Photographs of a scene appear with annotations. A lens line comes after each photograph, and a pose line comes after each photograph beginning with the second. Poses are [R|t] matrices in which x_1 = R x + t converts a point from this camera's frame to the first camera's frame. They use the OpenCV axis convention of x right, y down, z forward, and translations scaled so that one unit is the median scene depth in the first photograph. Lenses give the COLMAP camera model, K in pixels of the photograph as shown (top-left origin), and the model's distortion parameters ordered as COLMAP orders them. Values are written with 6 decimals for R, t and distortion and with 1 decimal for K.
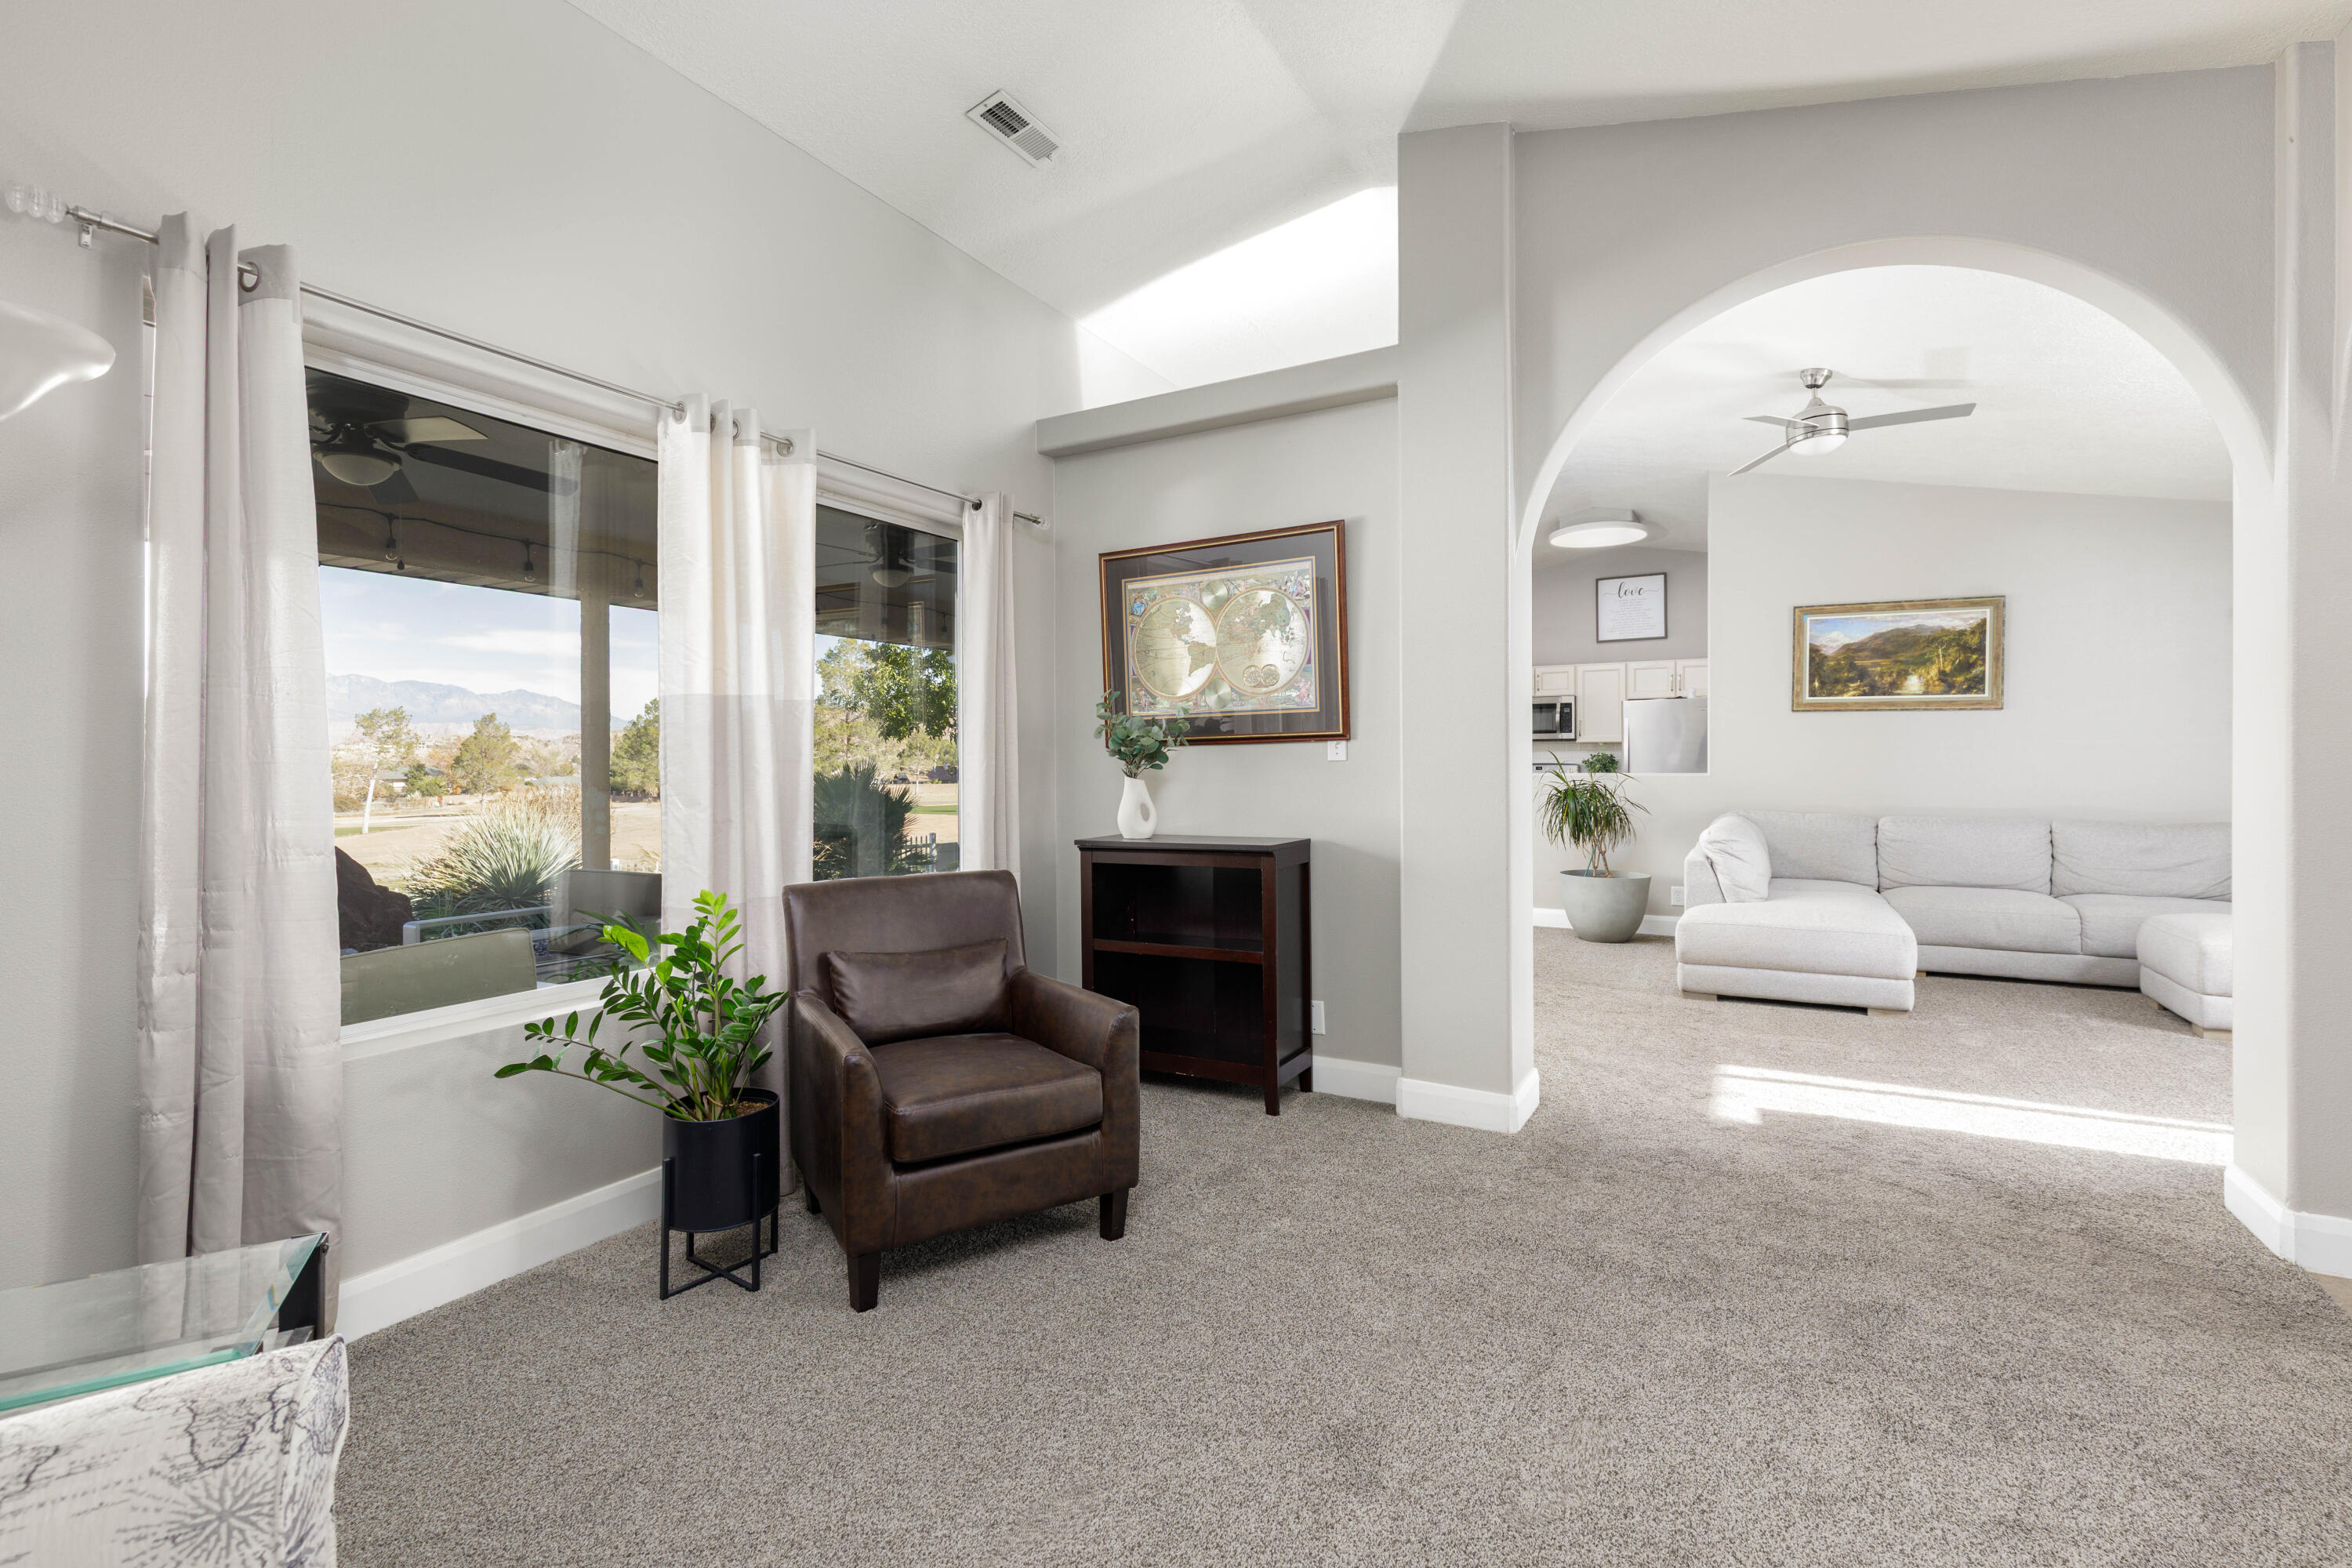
lens RADIAL K [[1057.4, 0, 1175.7], [0, 1057.4, 766.8], [0, 0, 1]] dist [-0.001219, 0.001403]
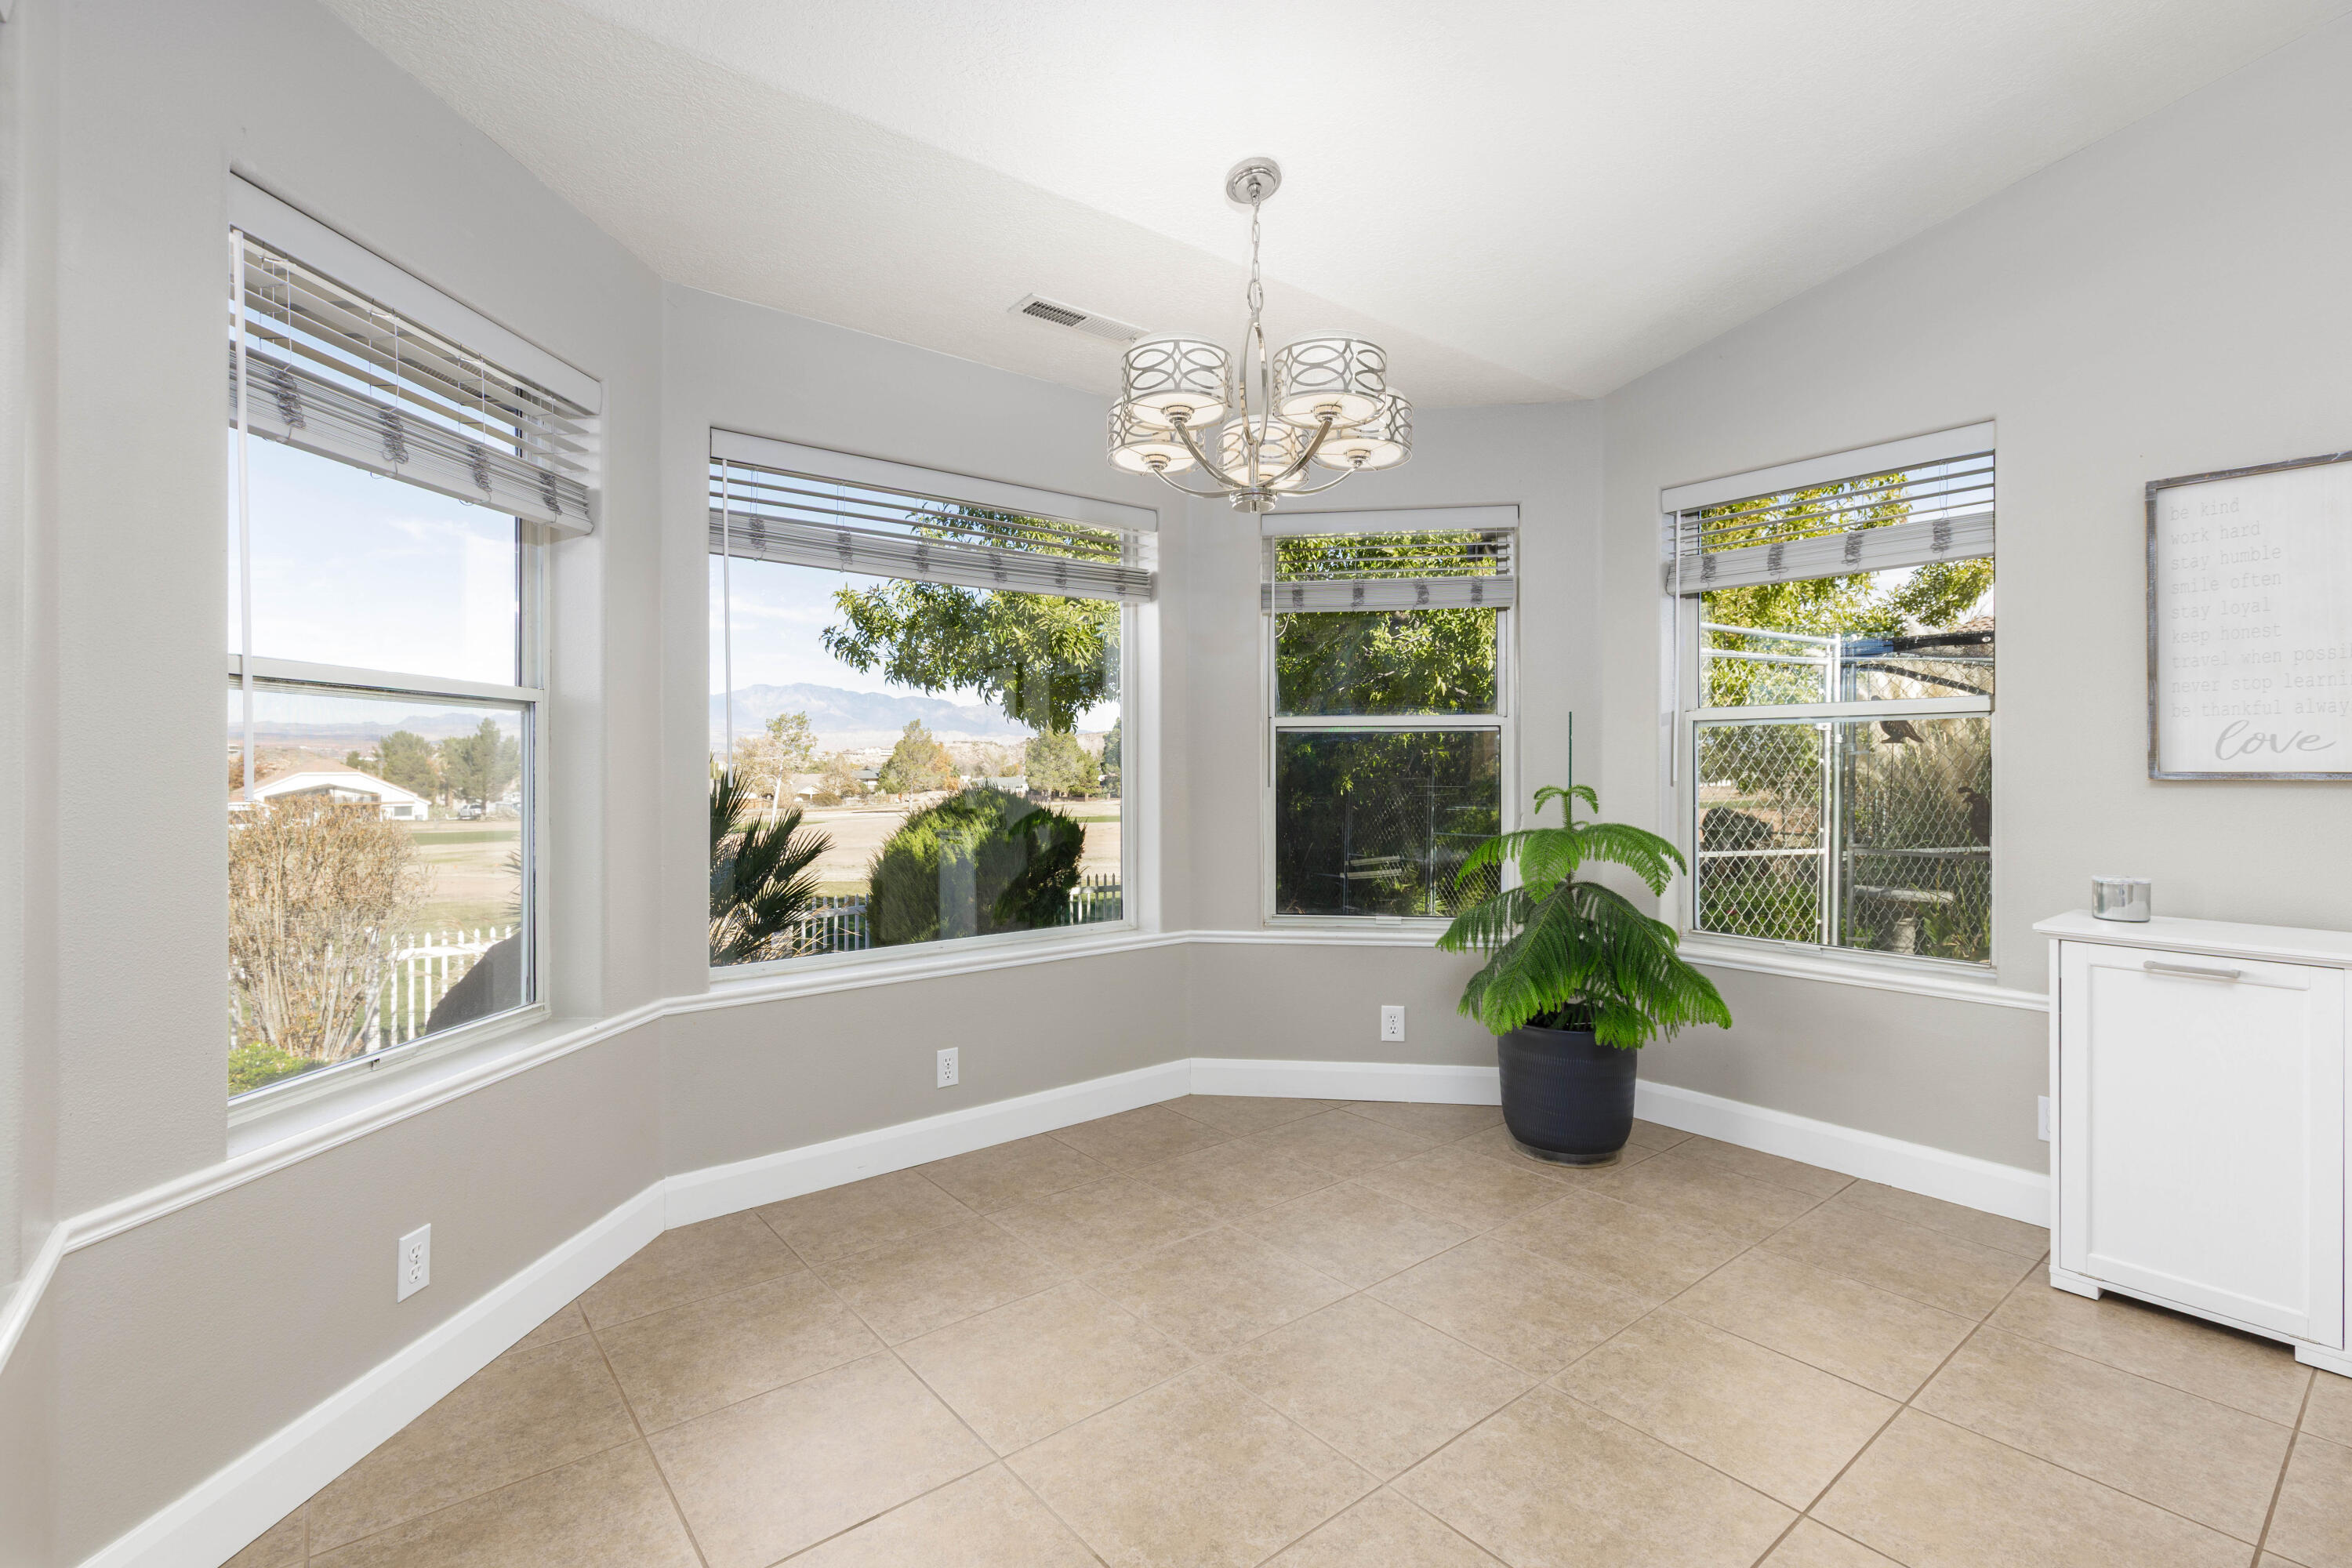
lens RADIAL K [[1057.4, 0, 1173.2], [0, 1057.4, 771.7], [0, 0, 1]] dist [-0.001219, 0.001403]
pose [[0.929778, 0.004493, -0.368092, 0.112873], [-0.003892, 0.999990, 0.002375, 0.000094], [0.368099, -0.000776, 0.929786, 1.289355]]
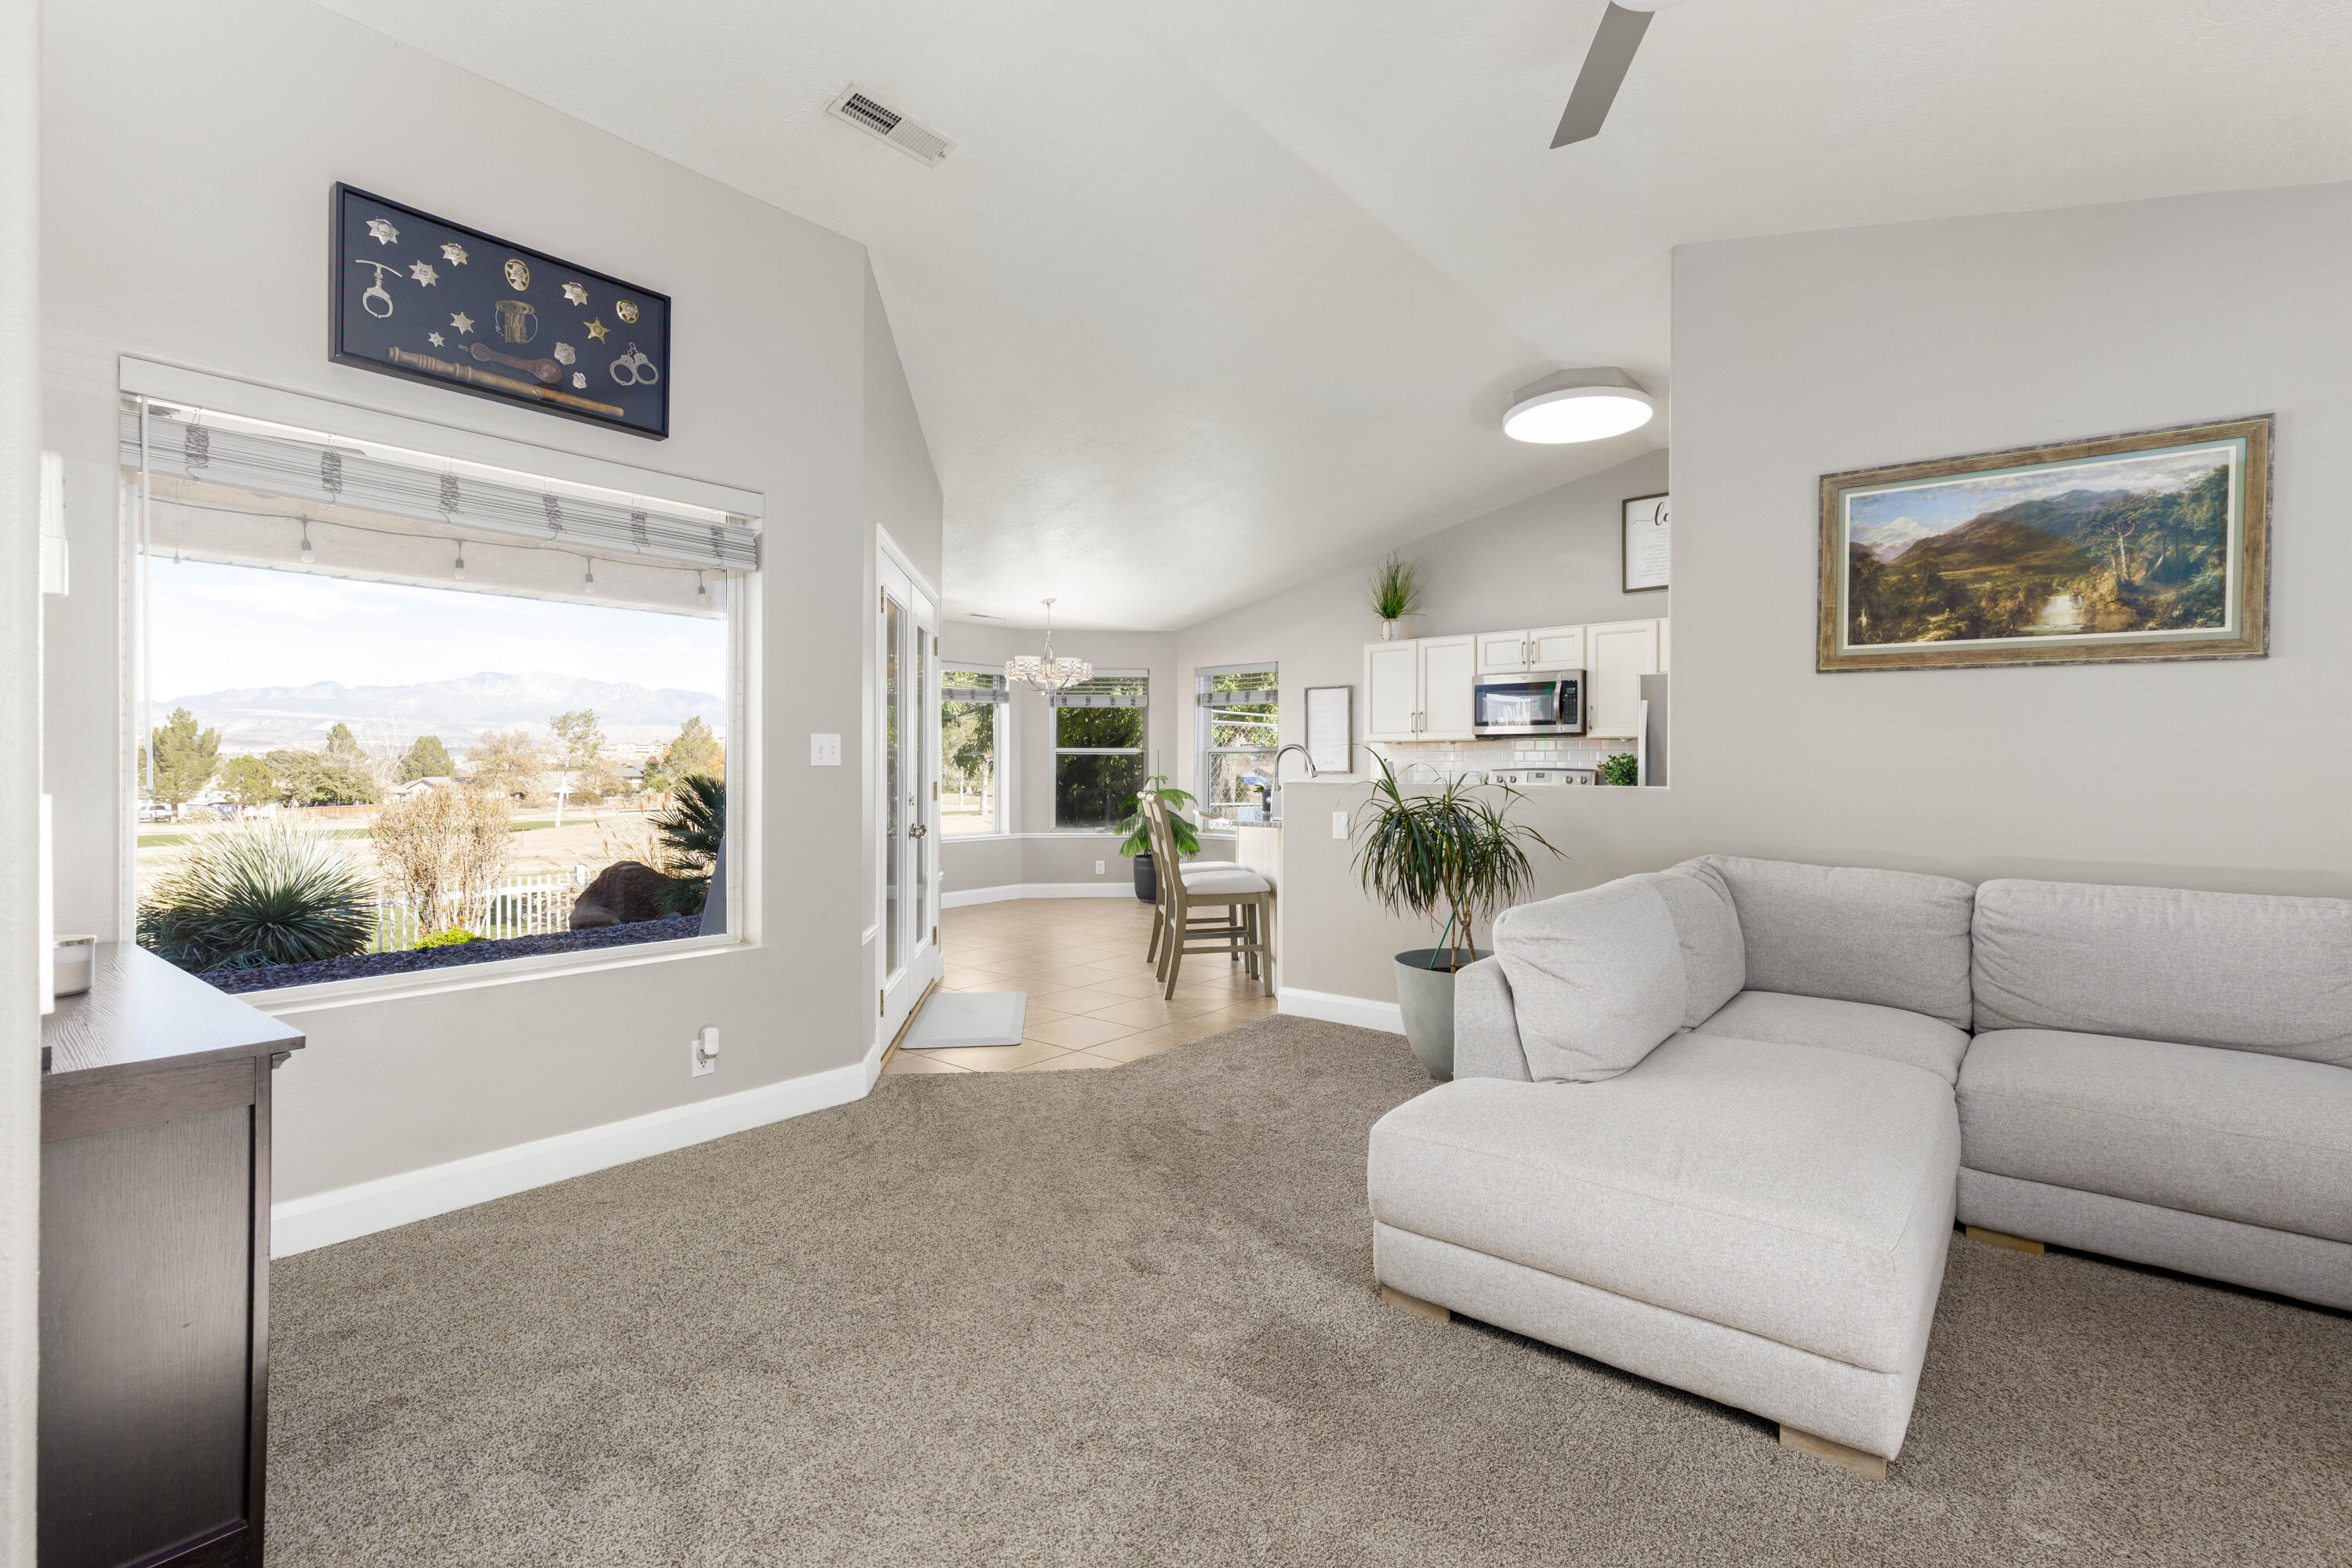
lens RADIAL K [[1057.4, 0, 1172.8], [0, 1057.4, 770.5], [0, 0, 1]] dist [-0.001219, 0.001403]
pose [[0.984295, 0.006439, -0.176414, 0.370436], [-0.006238, 0.999979, 0.001693, -0.002091], [0.176421, -0.000566, 0.984315, 0.432629]]
